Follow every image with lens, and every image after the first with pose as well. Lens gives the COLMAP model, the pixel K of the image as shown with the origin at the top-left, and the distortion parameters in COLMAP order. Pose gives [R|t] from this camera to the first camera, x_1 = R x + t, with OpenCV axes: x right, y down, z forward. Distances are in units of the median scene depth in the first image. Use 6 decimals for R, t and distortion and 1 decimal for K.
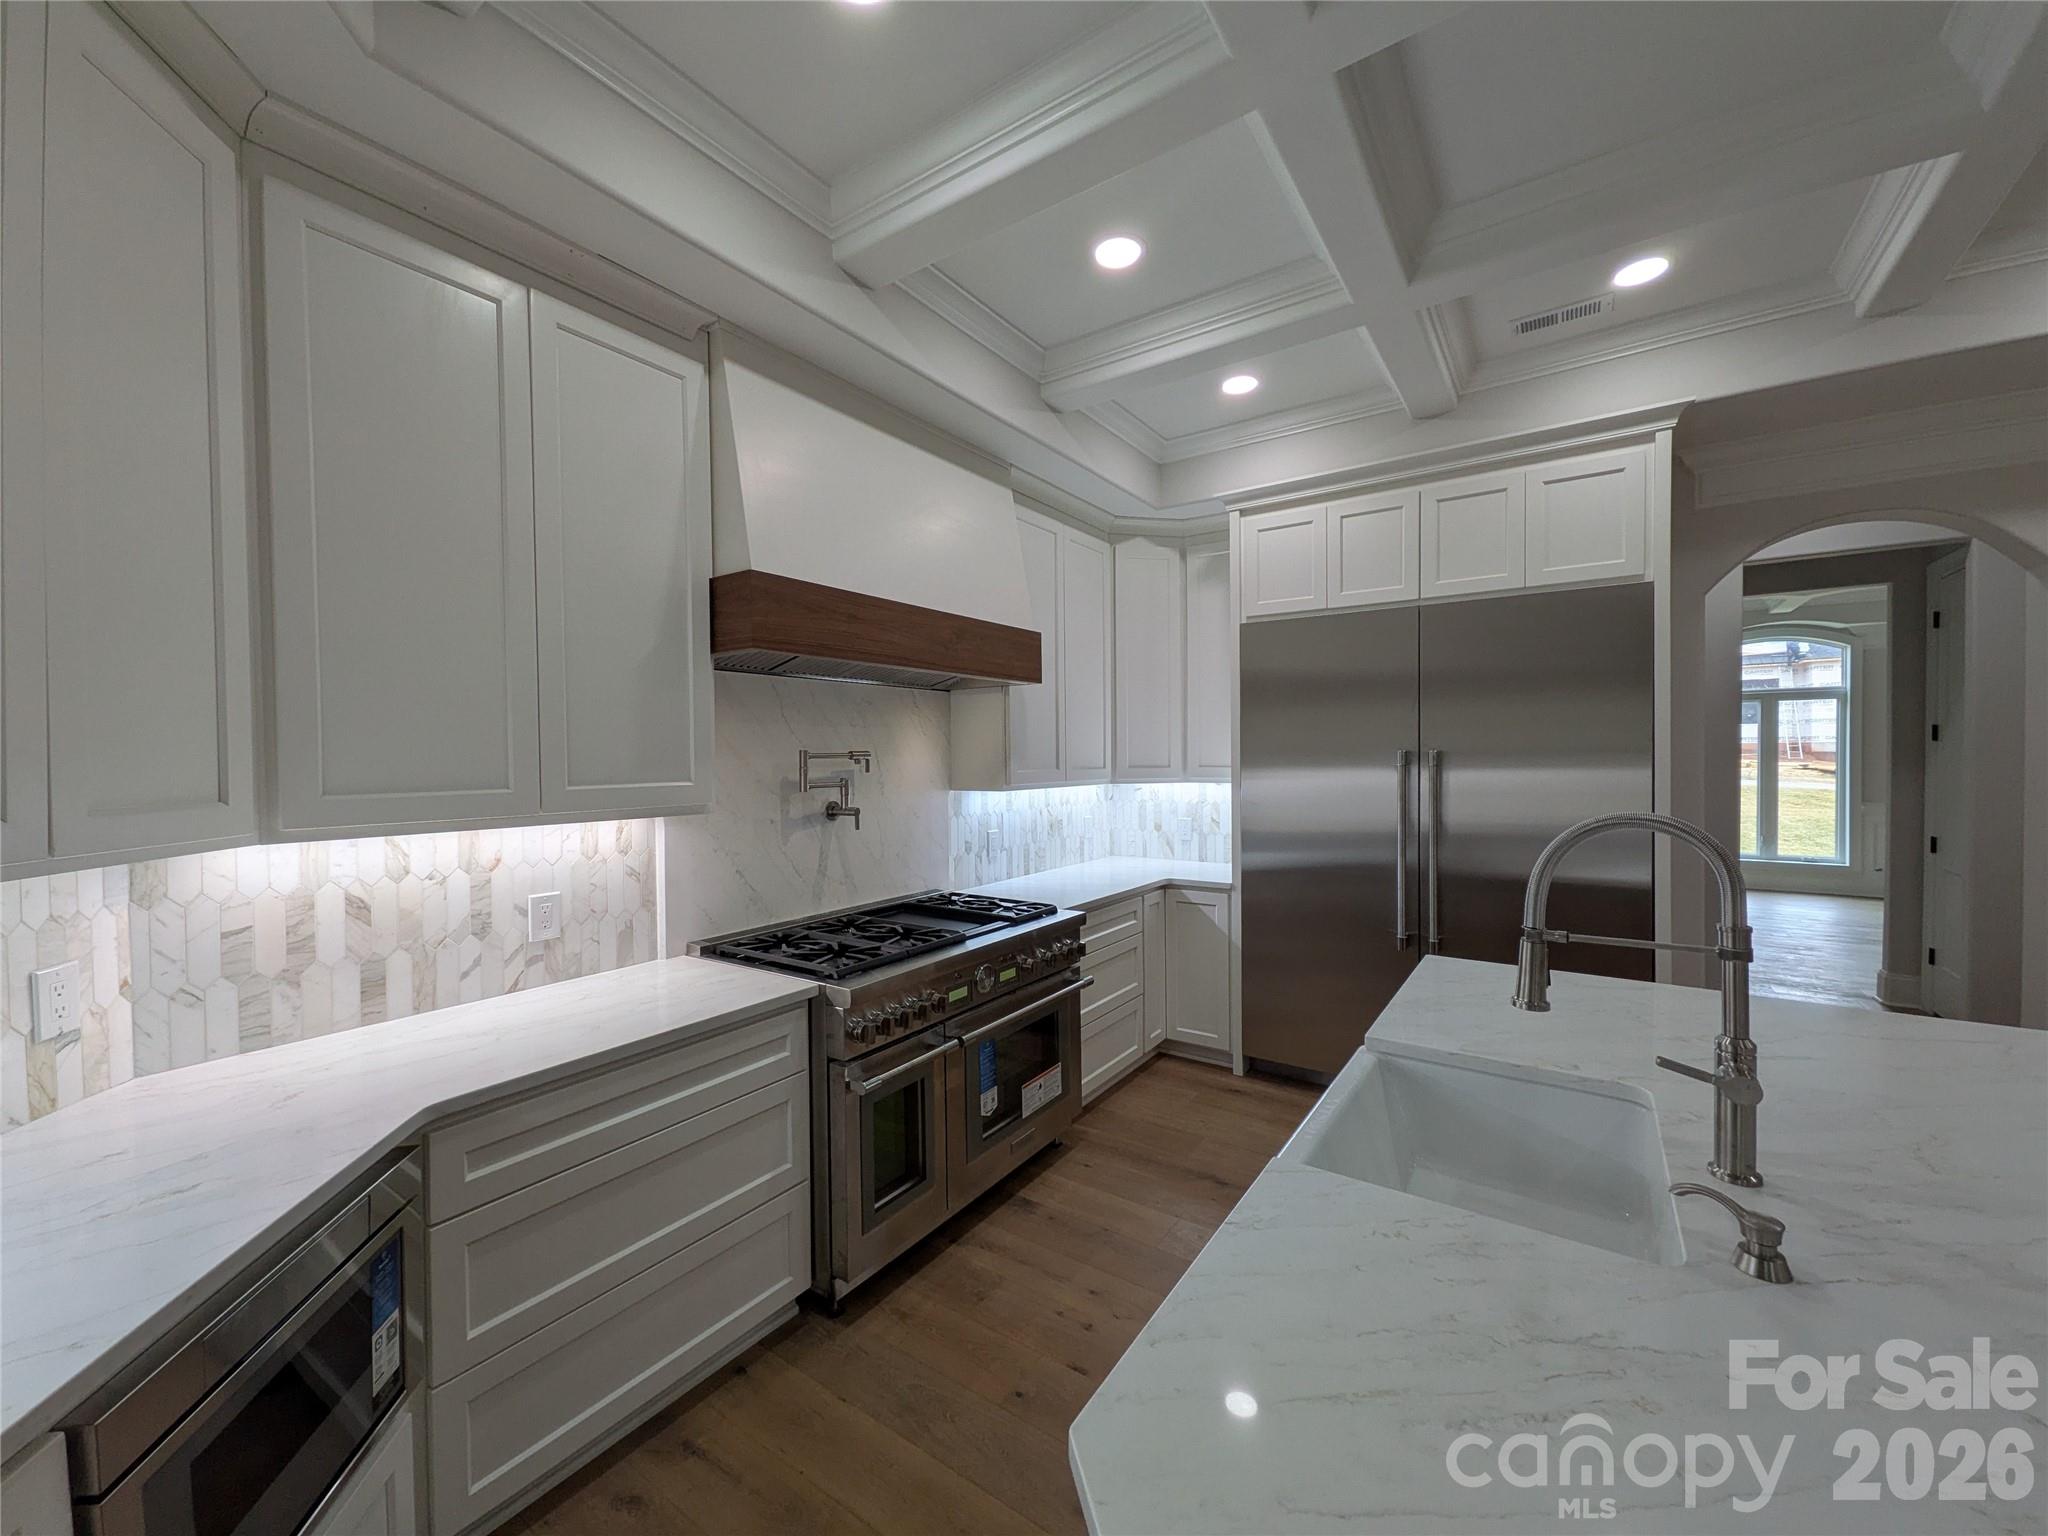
lens RADIAL K [[805.3, 0, 1027.6], [0, 805.3, 767.9], [0, 0, 1]] dist [0.009483, -0.000562]
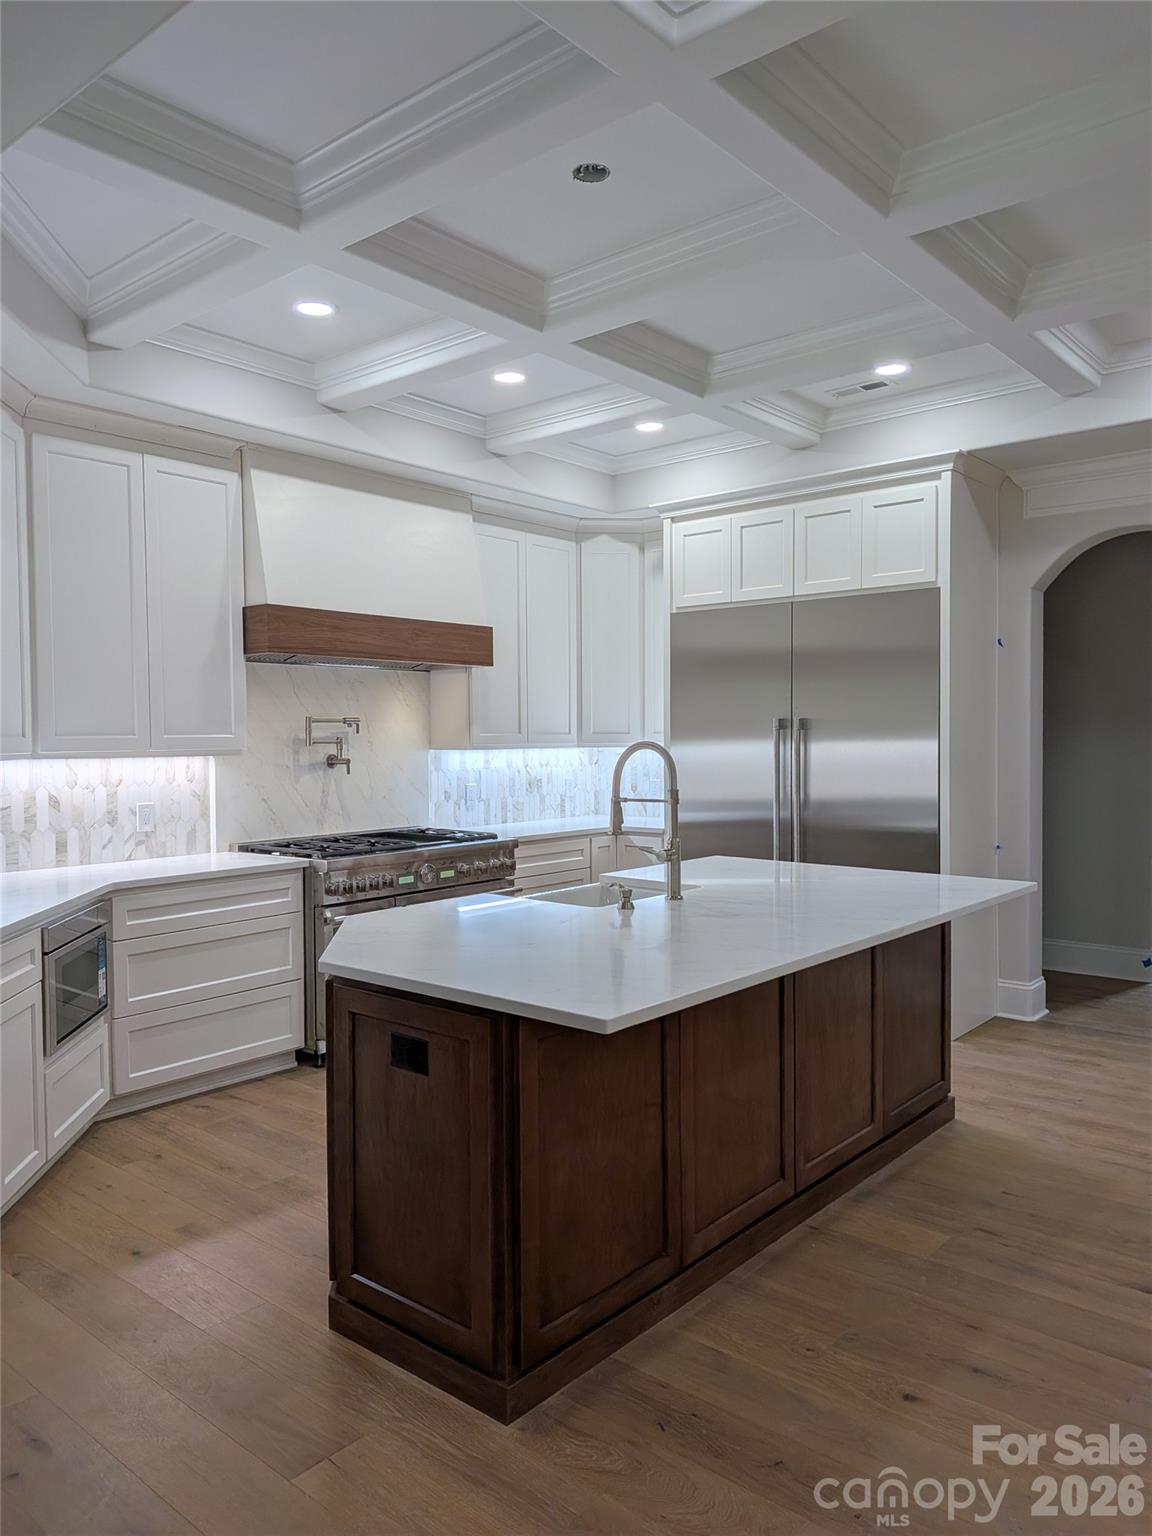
lens RADIAL K [[1101.8, 0, 554.4], [0, 1101.8, 772.9], [0, 0, 1]] dist [0.065151, -0.094442]
pose [[0.994163, 0.004732, -0.107782, 0.412528], [-0.002579, 0.999794, 0.020110, 0.042315], [0.107855, -0.019715, 0.993971, -1.010753]]
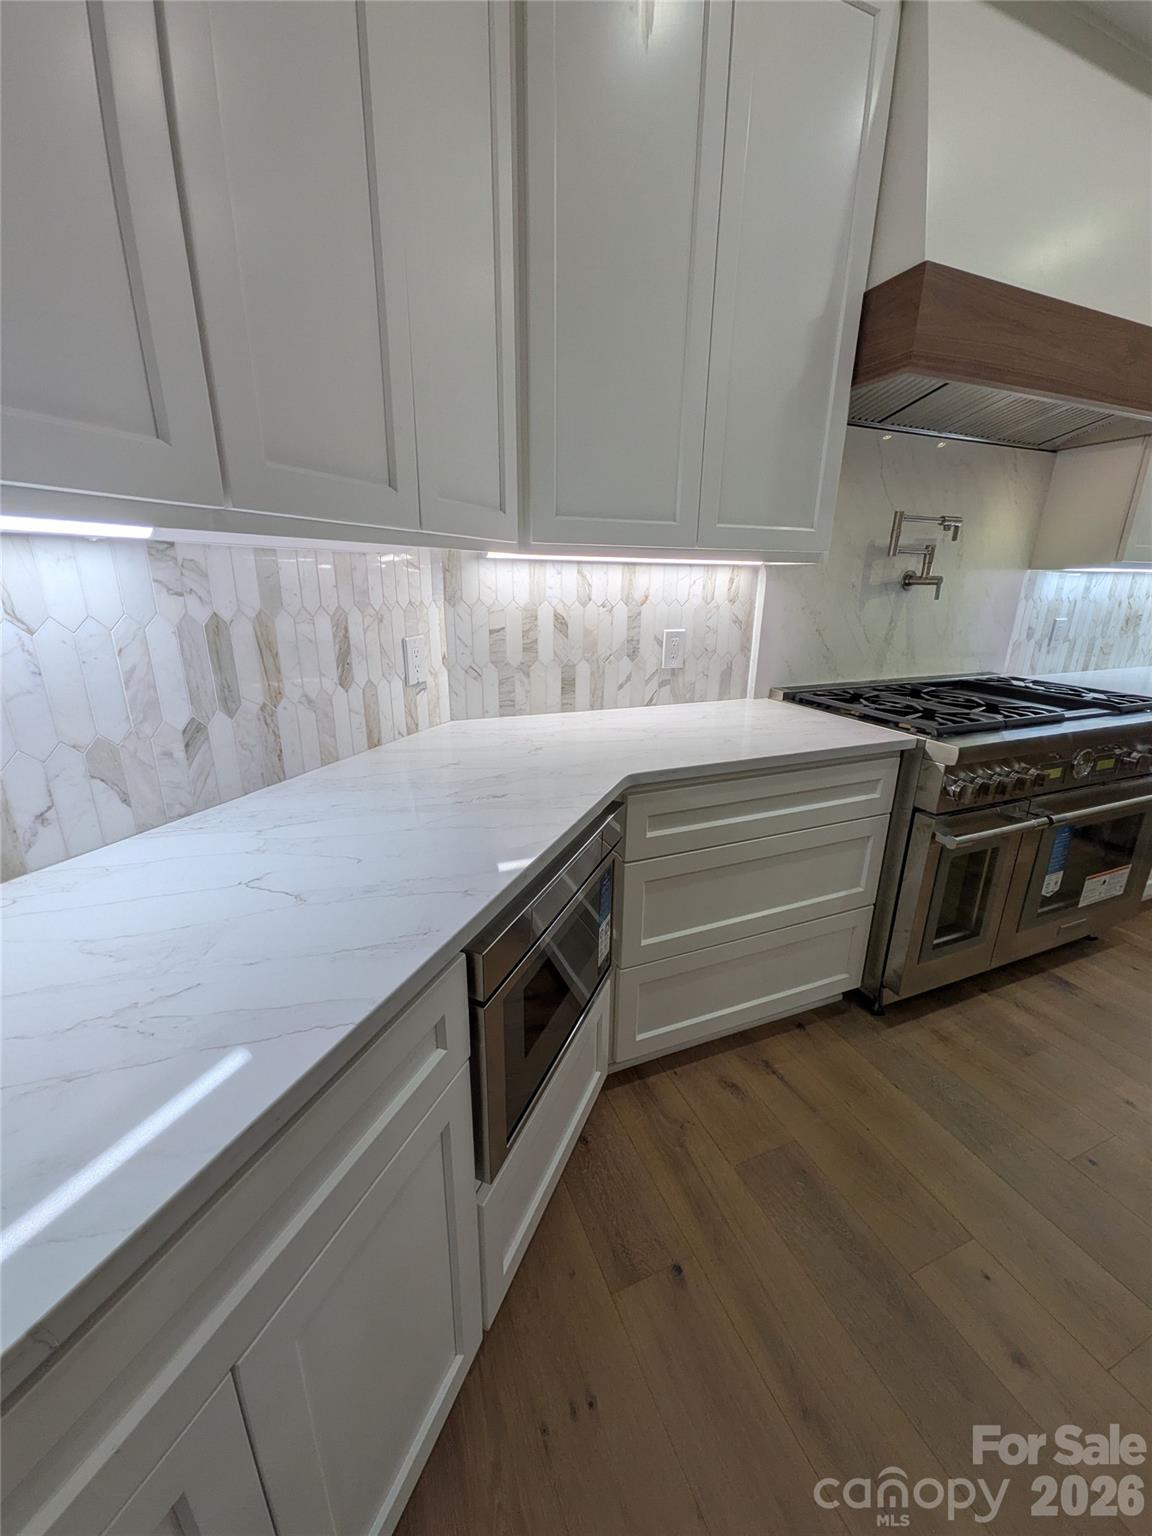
lens RADIAL K [[604.0, 0, 577.2], [0, 604.0, 768.5], [0, 0, 1]] dist [0.009483, -0.000562]
pose [[0.842061, 0.182499, -0.507570, -0.199114], [-0.028755, 0.954871, 0.295625, 0.080820], [0.538615, -0.234339, 0.809308, 0.124625]]
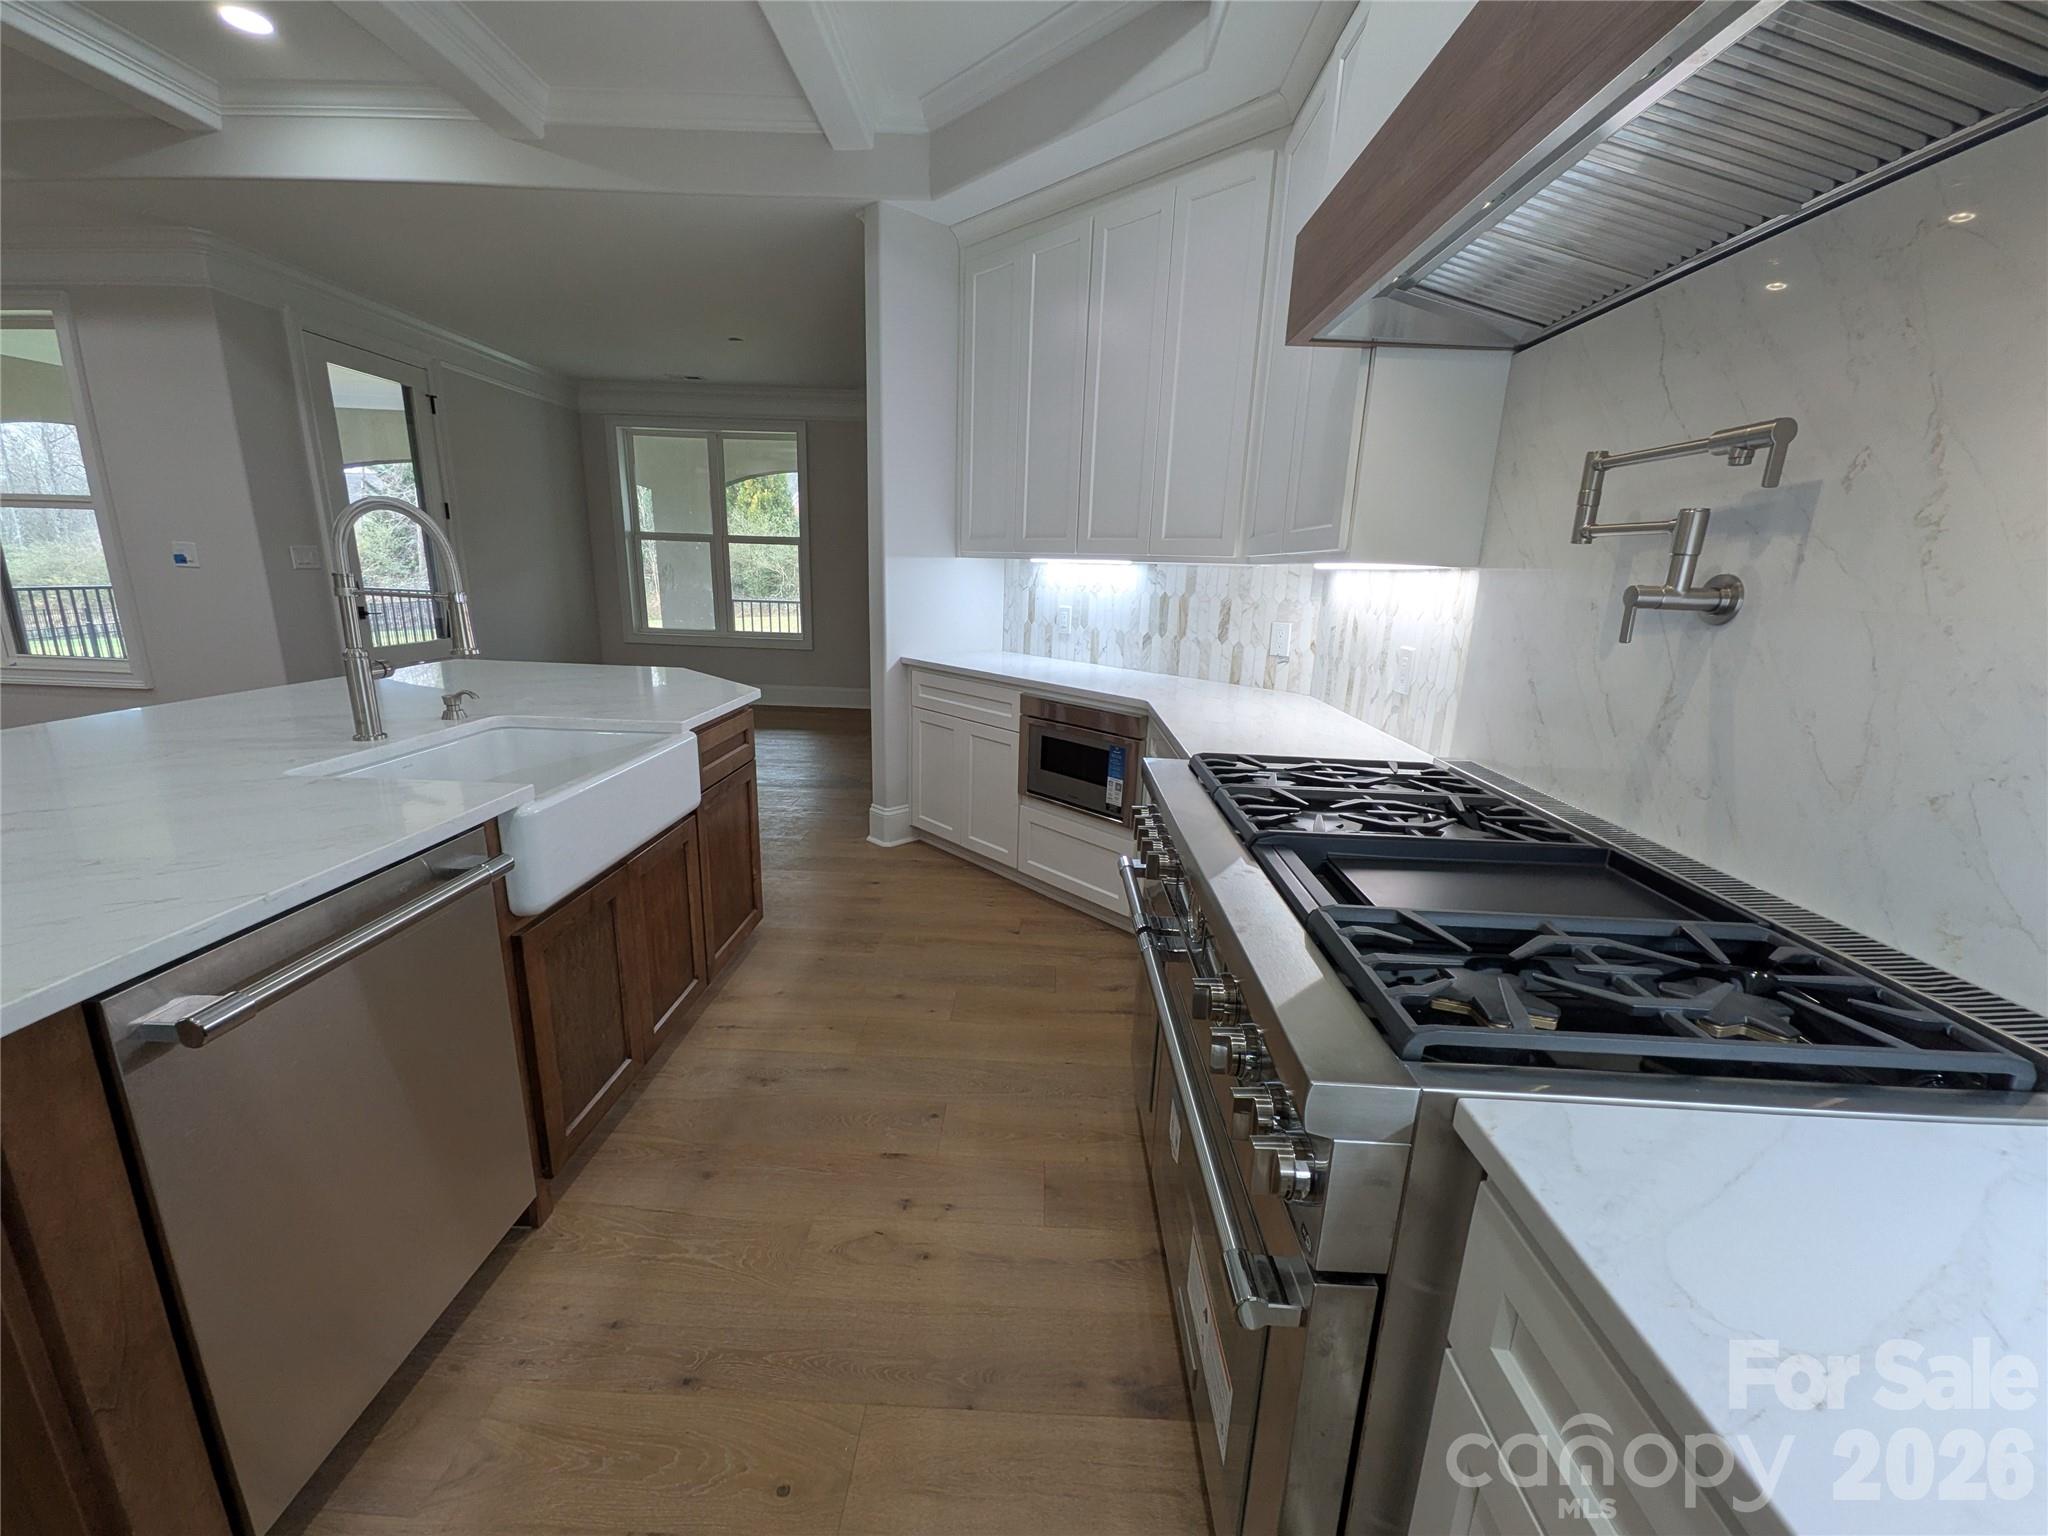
lens RADIAL K [[805.3, 0, 1012.2], [0, 805.3, 773.6], [0, 0, 1]] dist [0.009483, -0.000562]
pose [[-0.849214, 0.114624, -0.515458, 0.310372], [-0.031196, 0.963560, 0.265666, 0.050414], [0.527126, 0.241687, -0.814693, 1.417069]]
